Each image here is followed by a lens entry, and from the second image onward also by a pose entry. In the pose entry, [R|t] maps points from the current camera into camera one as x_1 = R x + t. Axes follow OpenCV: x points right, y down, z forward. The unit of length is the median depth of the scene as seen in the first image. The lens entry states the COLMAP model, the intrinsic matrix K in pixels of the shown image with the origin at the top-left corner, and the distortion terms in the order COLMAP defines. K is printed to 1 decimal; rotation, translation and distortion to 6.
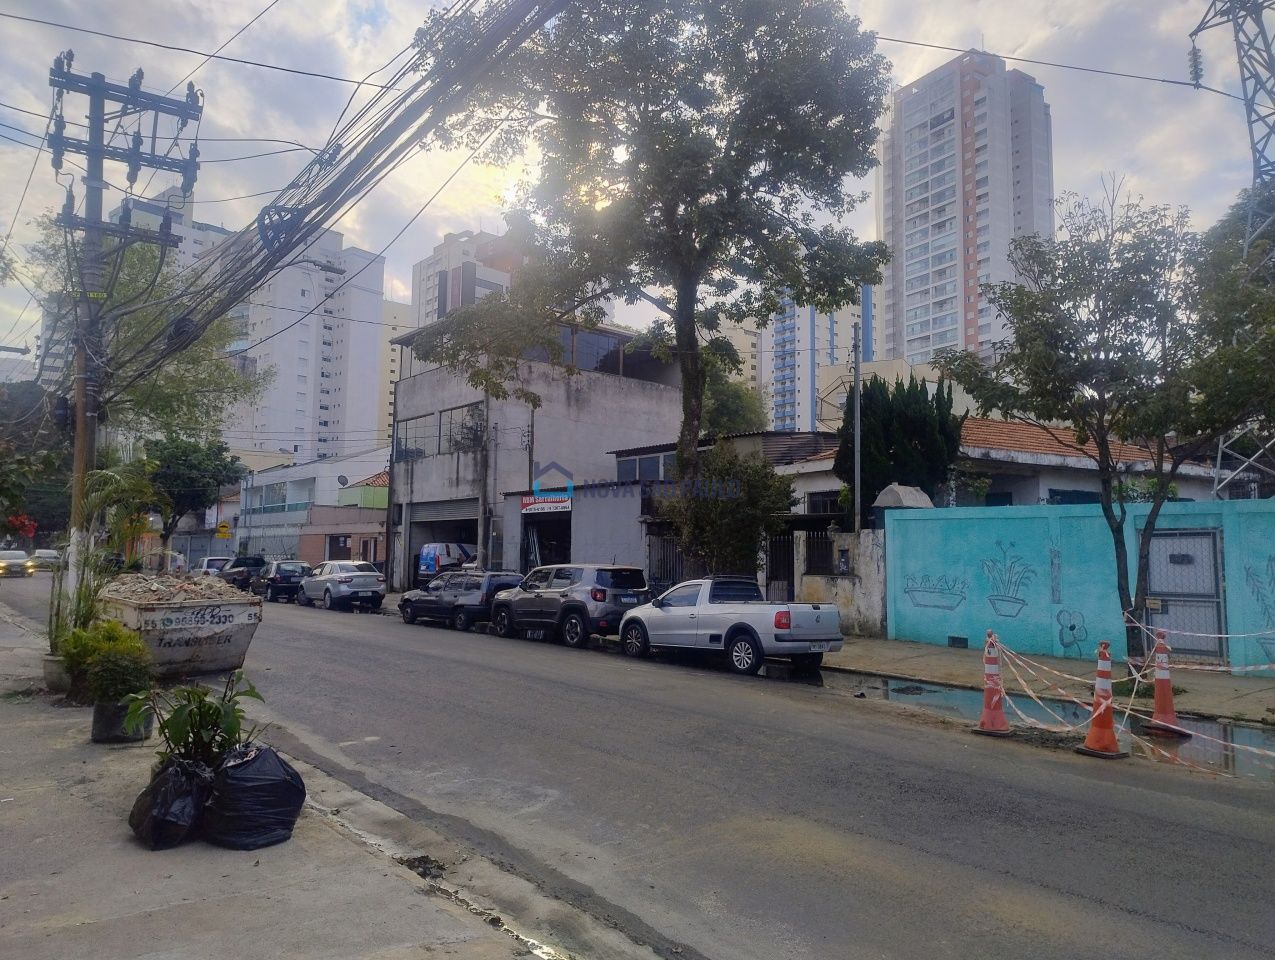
lens RADIAL K [[893.0, 0, 635.5], [0, 893.0, 490.6], [0, 0, 1]] dist [0.045320, -0.028026]
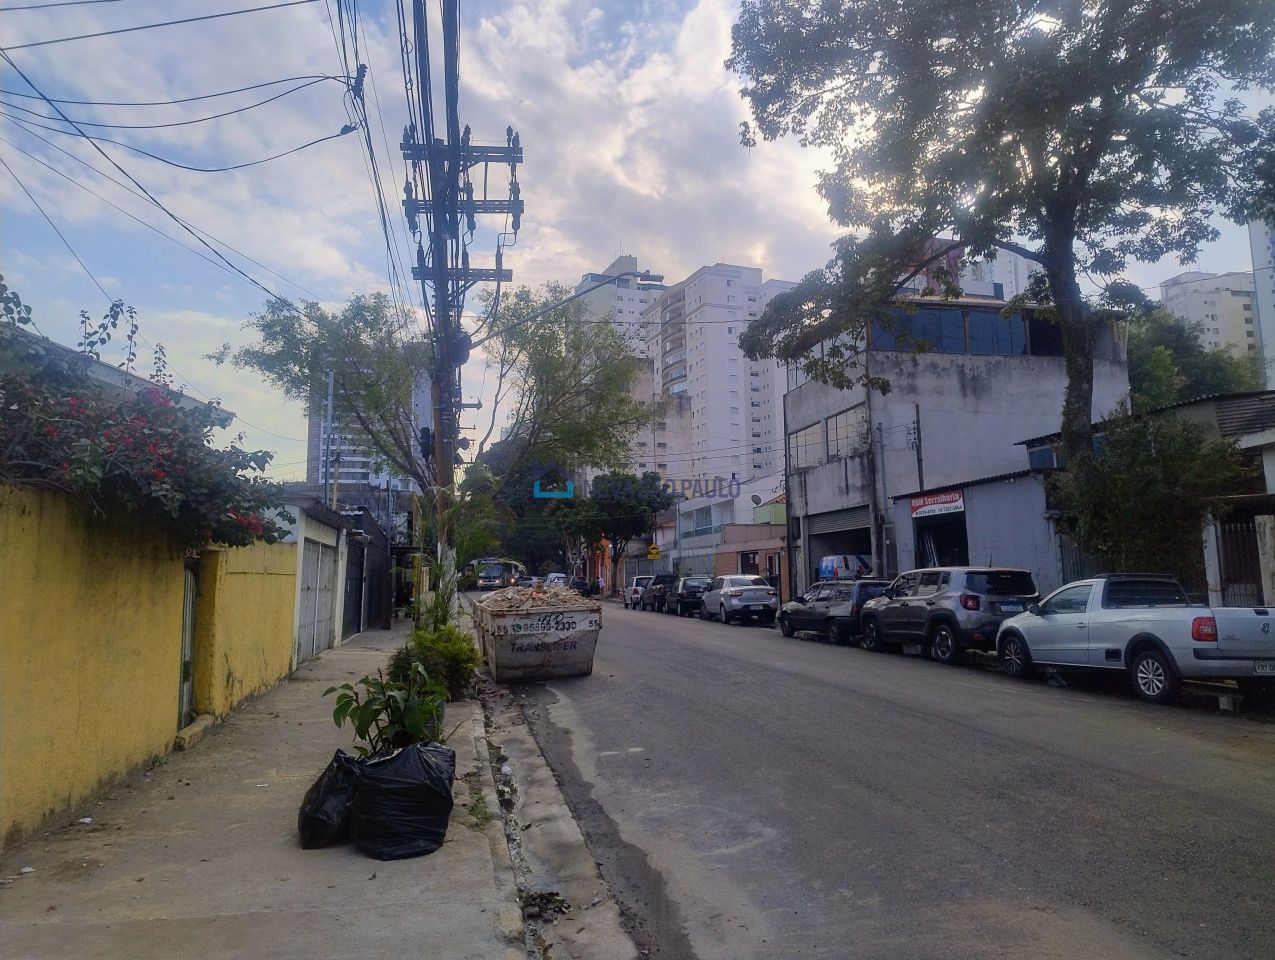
lens RADIAL K [[893.0, 0, 635.0], [0, 893.0, 466.5], [0, 0, 1]] dist [0.045320, -0.028026]
pose [[0.884091, -0.081910, -0.460080, 0.067312], [0.059509, 0.996237, -0.063013, 0.019807], [0.463510, 0.028330, 0.885639, 0.080036]]
